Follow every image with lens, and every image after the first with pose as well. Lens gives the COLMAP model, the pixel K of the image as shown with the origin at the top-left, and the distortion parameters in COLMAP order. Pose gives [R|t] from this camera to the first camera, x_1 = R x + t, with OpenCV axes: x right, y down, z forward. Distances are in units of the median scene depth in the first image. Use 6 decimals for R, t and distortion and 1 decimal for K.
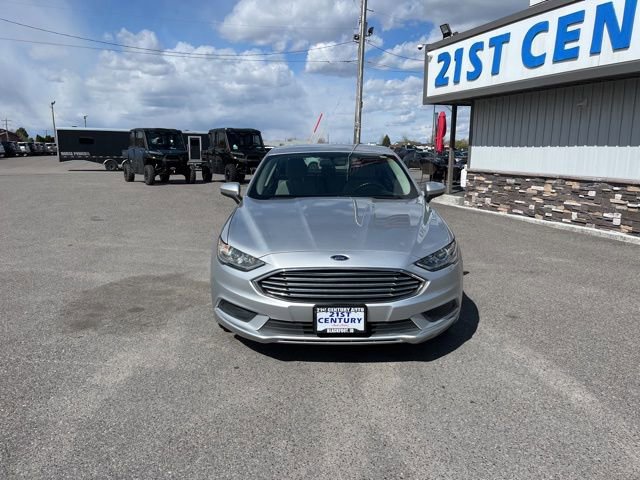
lens RADIAL K [[482.2, 0, 317.4], [0, 482.2, 236.8], [0, 0, 1]] dist [0.068930, -0.091427]
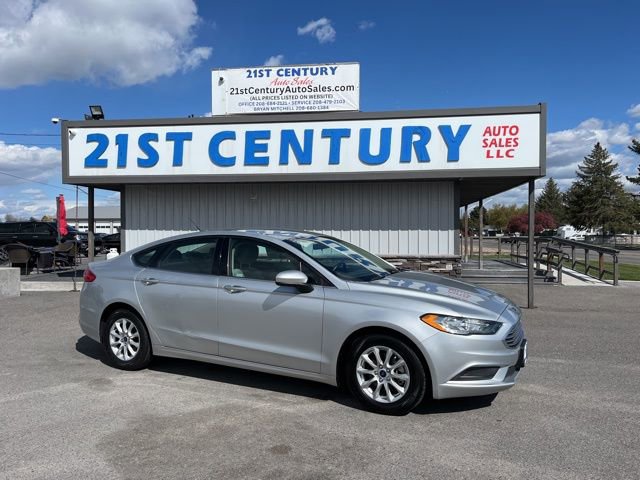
lens RADIAL K [[482.2, 0, 319.5], [0, 482.2, 240.7], [0, 0, 1]] dist [0.068930, -0.091427]
pose [[0.457339, -0.022041, 0.889019, -0.537615], [0.163360, 0.984763, -0.059622, -0.058846], [-0.874159, 0.172498, 0.453971, 0.299975]]
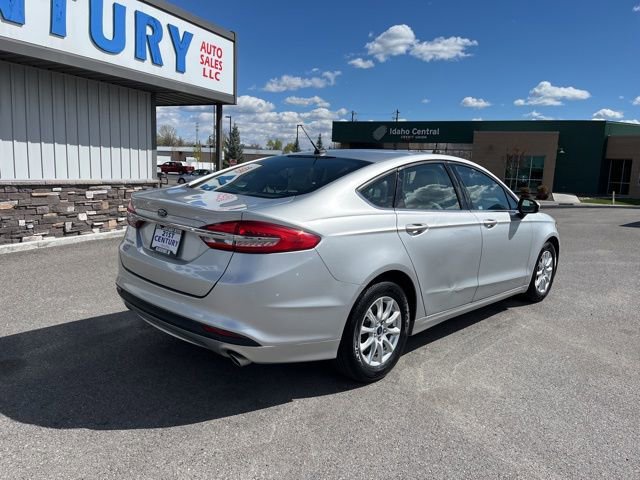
lens RADIAL K [[482.2, 0, 316.4], [0, 482.2, 240.8], [0, 0, 1]] dist [0.068930, -0.091427]
pose [[-0.723426, -0.138801, 0.676305, -0.301684], [0.079748, 0.956225, 0.281555, -0.189468], [-0.685780, 0.257618, -0.680689, 1.106256]]
